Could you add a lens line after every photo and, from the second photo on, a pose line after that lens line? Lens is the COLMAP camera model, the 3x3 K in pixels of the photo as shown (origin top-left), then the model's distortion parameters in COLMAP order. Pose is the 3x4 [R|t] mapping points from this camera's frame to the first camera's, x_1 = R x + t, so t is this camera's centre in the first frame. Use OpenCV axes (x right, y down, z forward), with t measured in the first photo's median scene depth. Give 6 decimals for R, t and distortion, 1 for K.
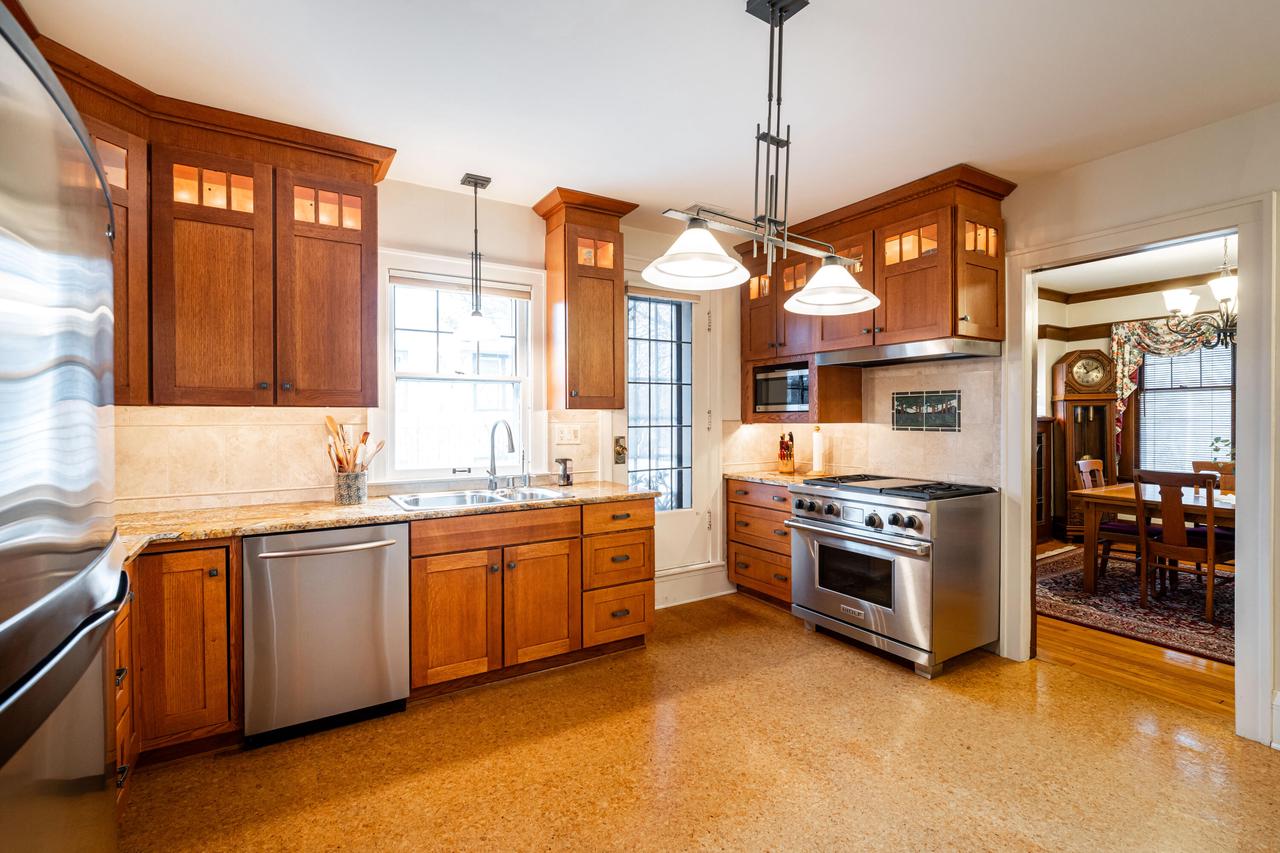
lens RADIAL K [[574.5, 0, 631.2], [0, 574.5, 426.6], [0, 0, 1]] dist [-0.004706, 0.001603]
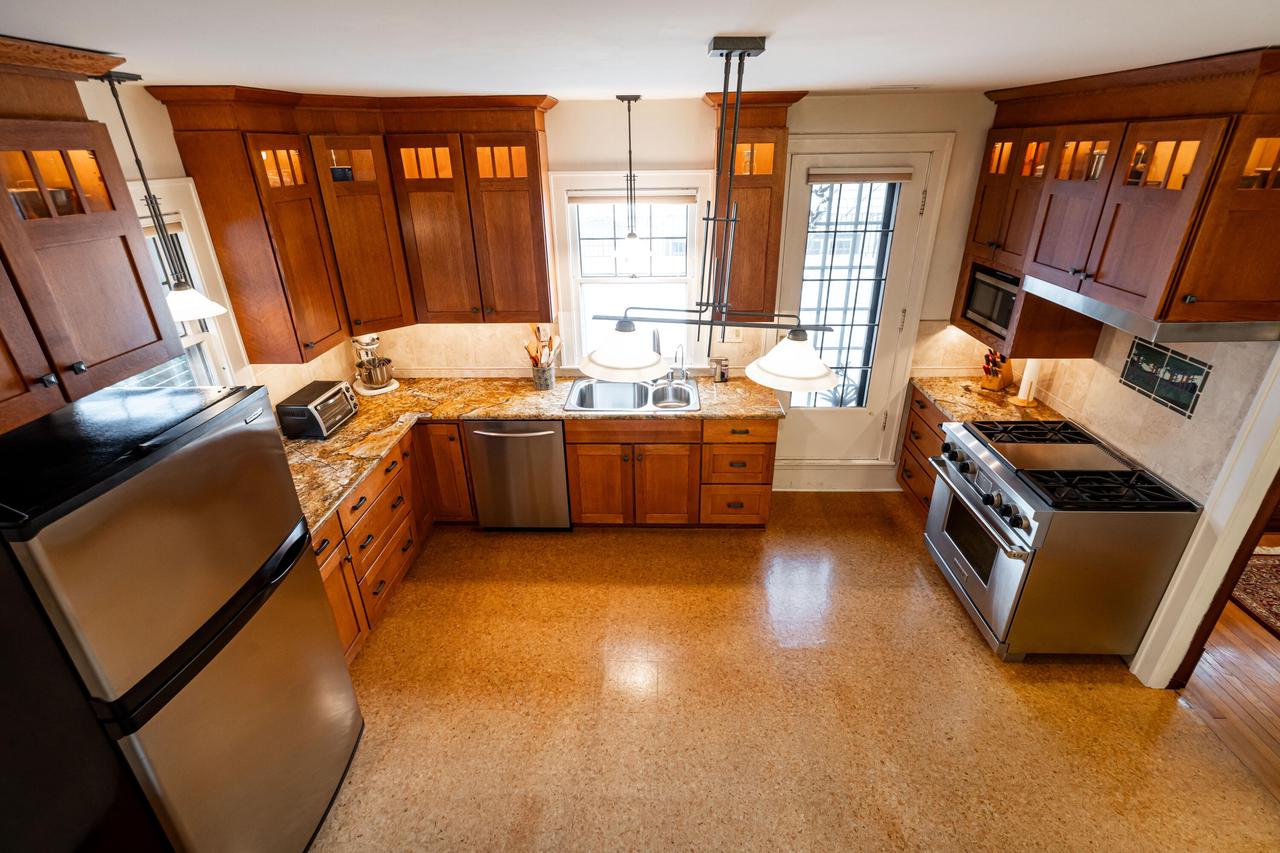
lens RADIAL K [[574.5, 0, 635.2], [0, 574.5, 423.6], [0, 0, 1]] dist [-0.004706, 0.001603]
pose [[0.833931, 0.216107, -0.507796, 0.405328], [0.011595, 0.913075, 0.407626, -0.340647], [0.551747, -0.345820, 0.758936, 0.045793]]
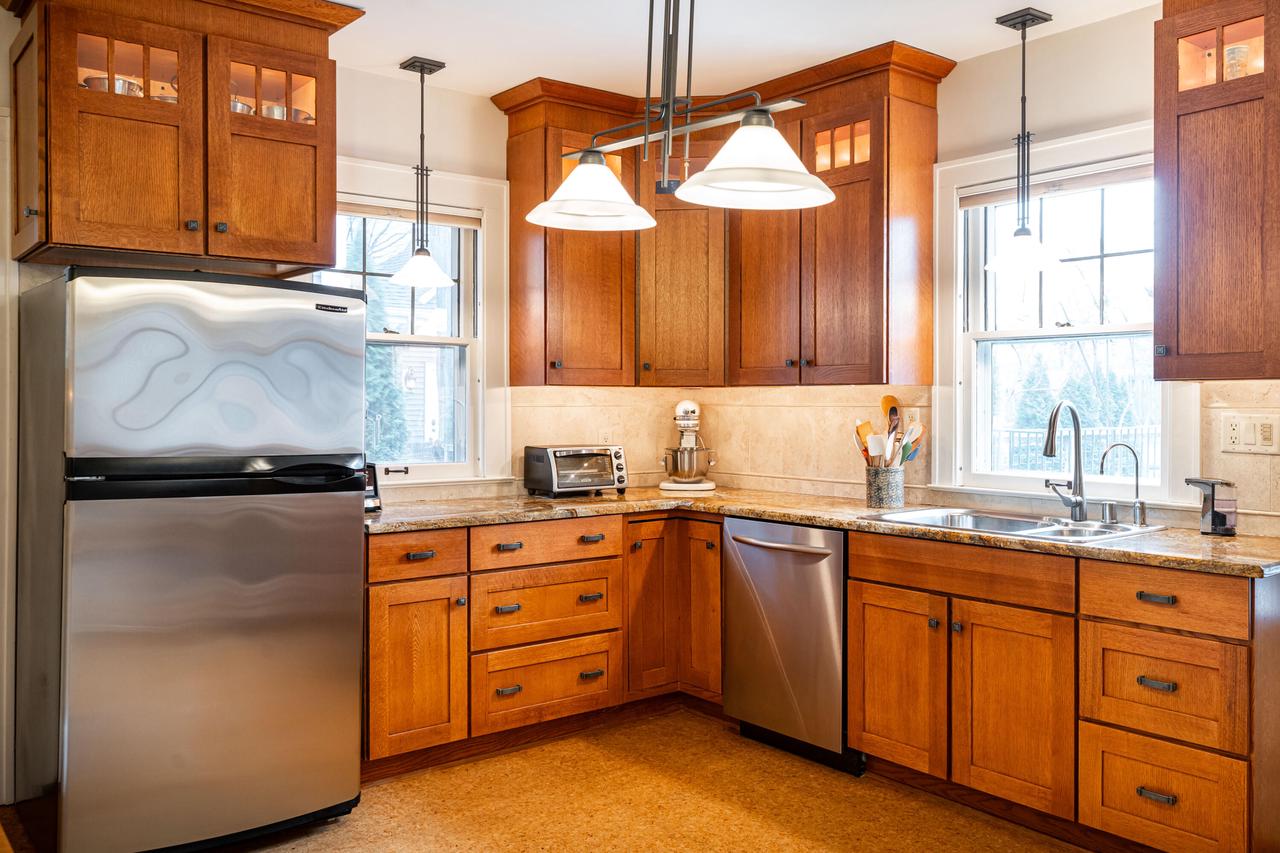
lens RADIAL K [[1019.3, 0, 647.3], [0, 1019.3, 423.1], [0, 0, 1]] dist [-0.001058, -0.014595]
pose [[0.139577, 0.022584, -0.989954, 0.841640], [-0.016721, 0.999651, 0.020447, -0.004062], [0.990070, 0.013699, 0.139906, 0.476933]]
